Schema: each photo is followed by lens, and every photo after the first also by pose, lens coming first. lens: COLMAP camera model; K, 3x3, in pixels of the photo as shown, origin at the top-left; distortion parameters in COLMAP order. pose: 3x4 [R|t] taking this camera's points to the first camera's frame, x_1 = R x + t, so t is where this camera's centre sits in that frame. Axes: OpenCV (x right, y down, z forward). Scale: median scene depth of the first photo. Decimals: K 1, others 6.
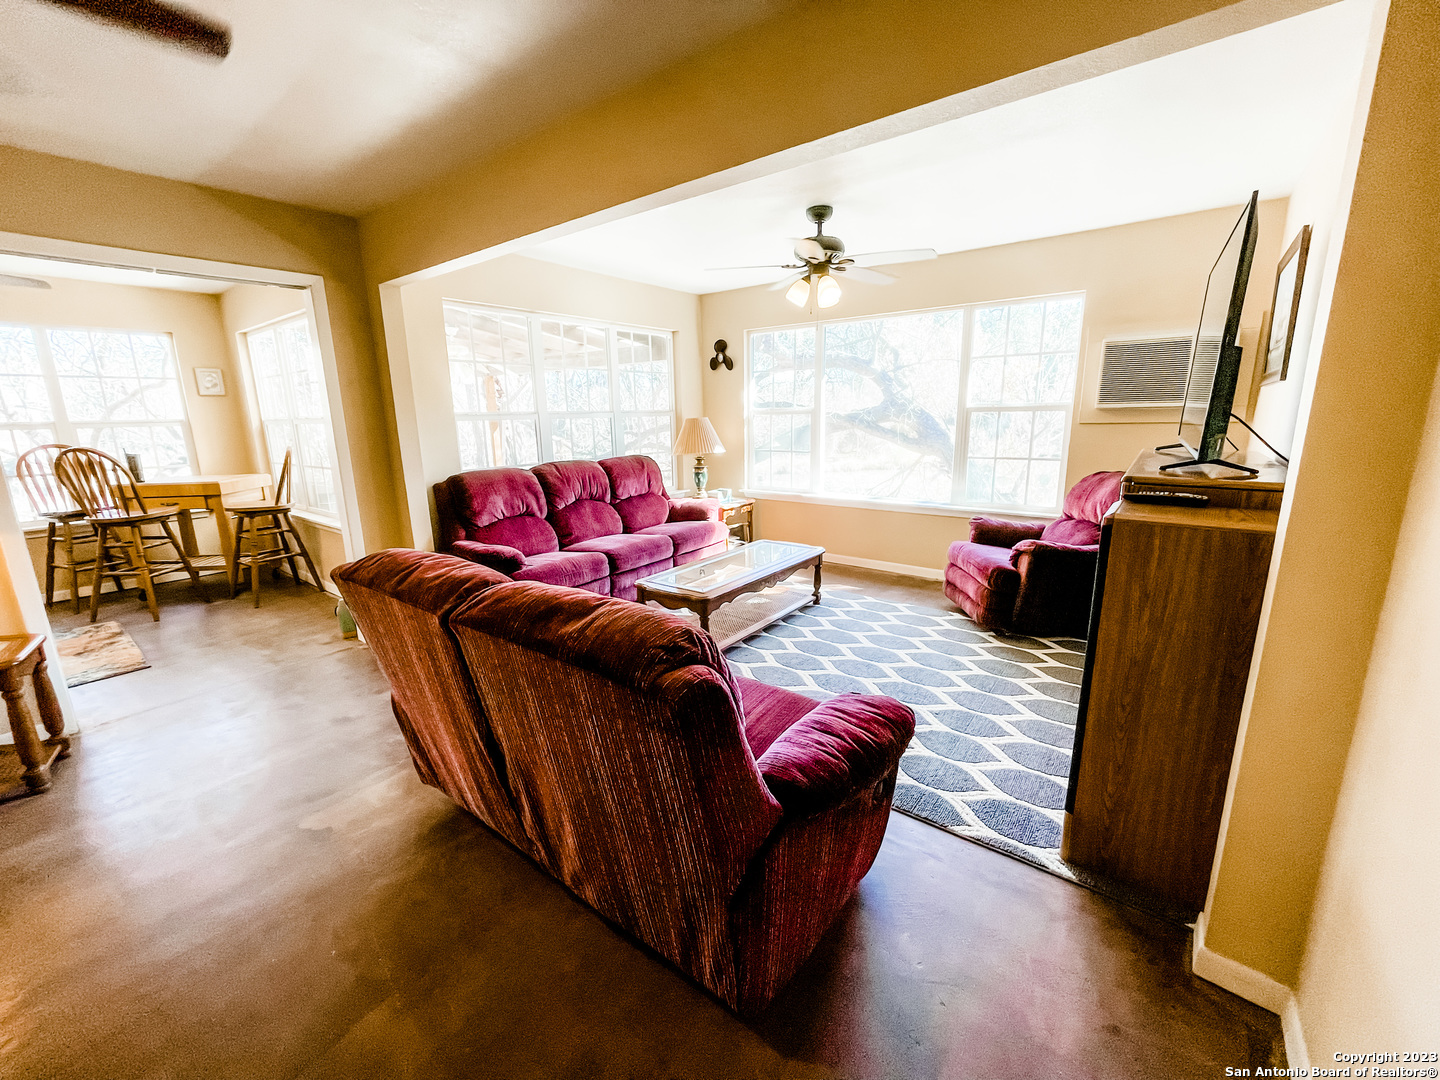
lens RADIAL K [[579.5, 0, 720.0], [0, 579.5, 540.0], [0, 0, 1]] dist [-0.002672, -0.000179]
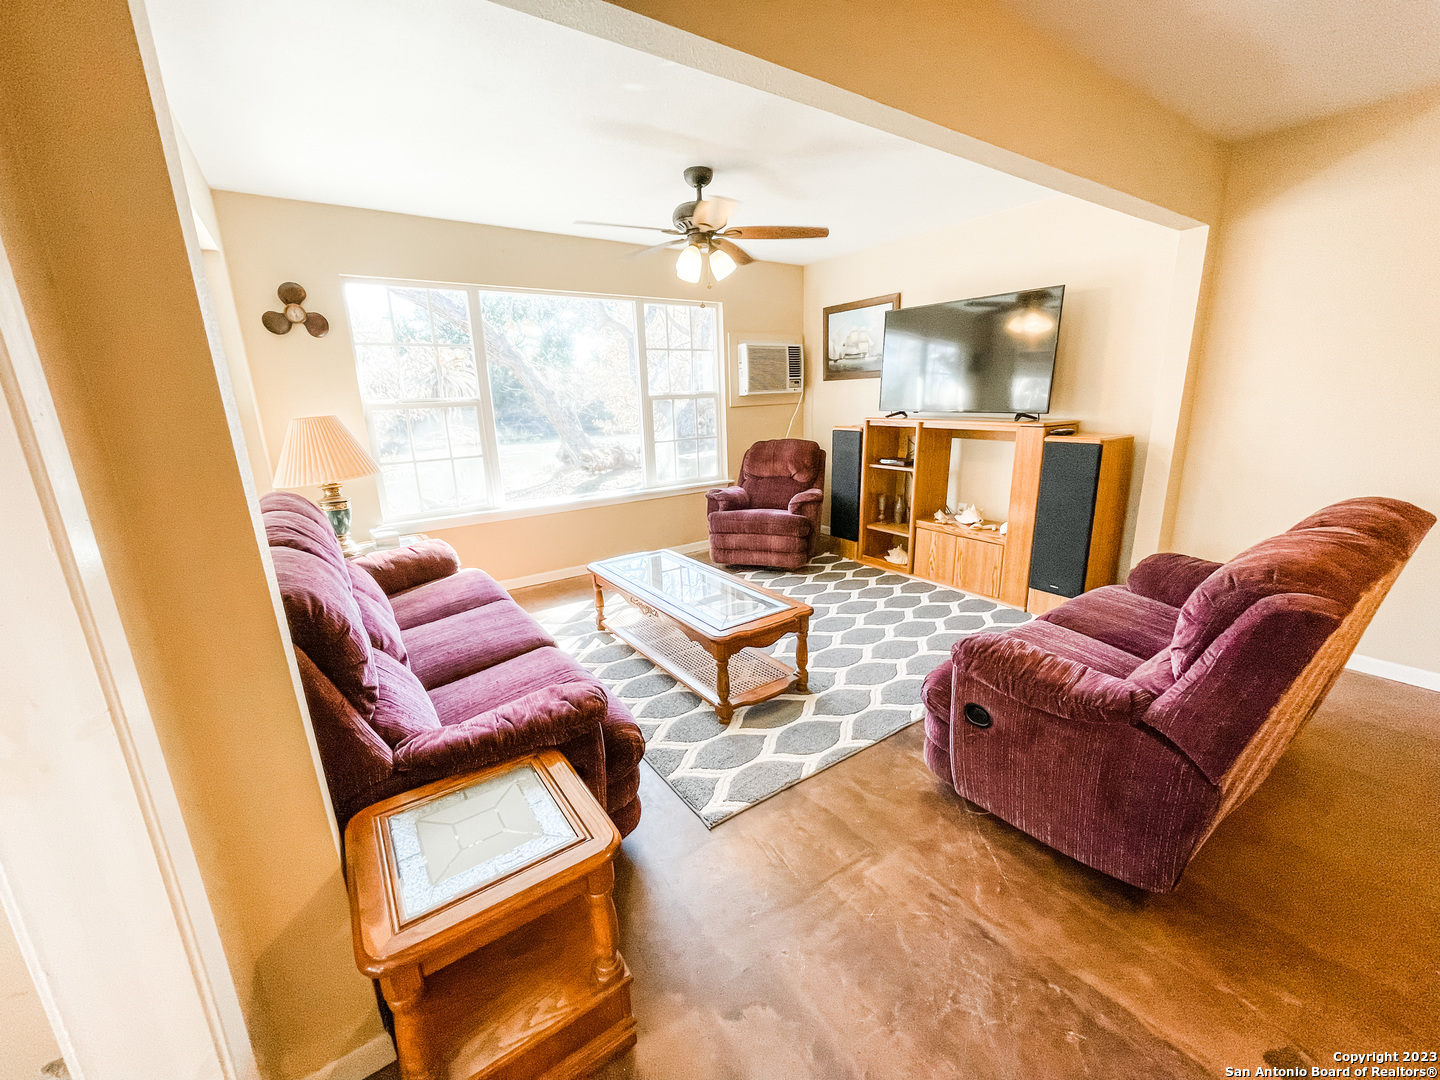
lens RADIAL K [[579.5, 0, 720.0], [0, 579.5, 540.0], [0, 0, 1]] dist [-0.002672, -0.000179]
pose [[0.305053, -0.228977, 0.924398, -0.502990], [0.228565, 0.959897, 0.162344, -0.101720], [-0.924500, 0.161761, 0.345156, 0.481250]]
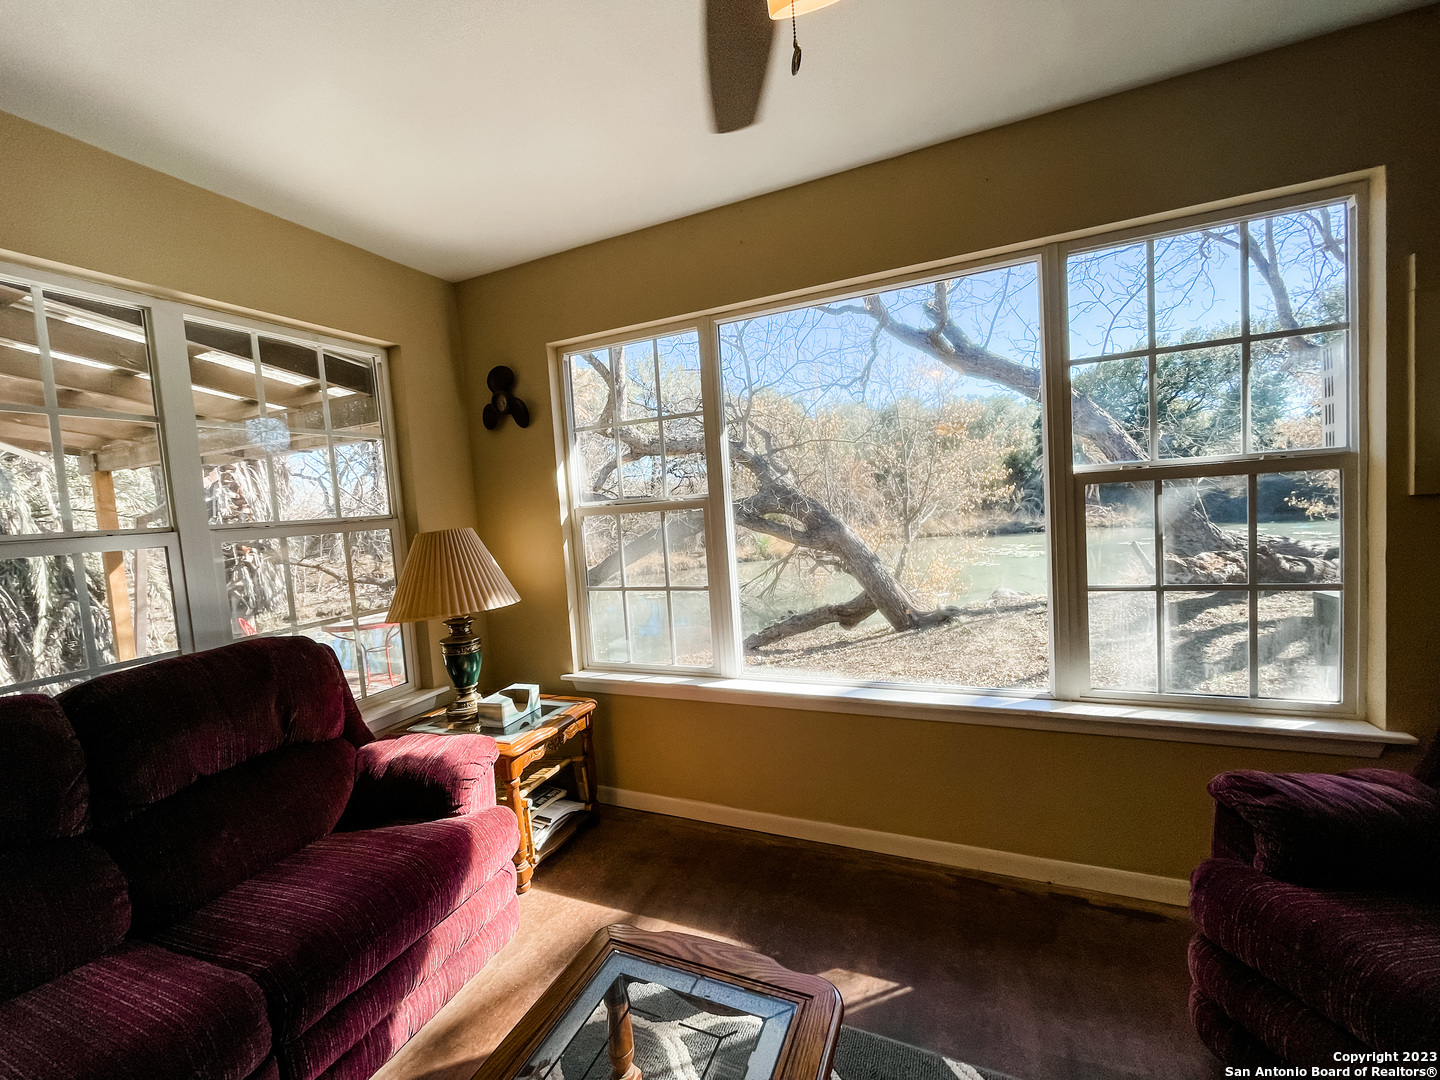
lens RADIAL K [[579.5, 0, 720.0], [0, 579.5, 540.0], [0, 0, 1]] dist [-0.002672, -0.000179]
pose [[0.969834, -0.064109, 0.235183, 0.060600], [0.101354, 0.983498, -0.149866, -0.124206], [-0.221694, 0.169182, 0.960328, 0.568582]]
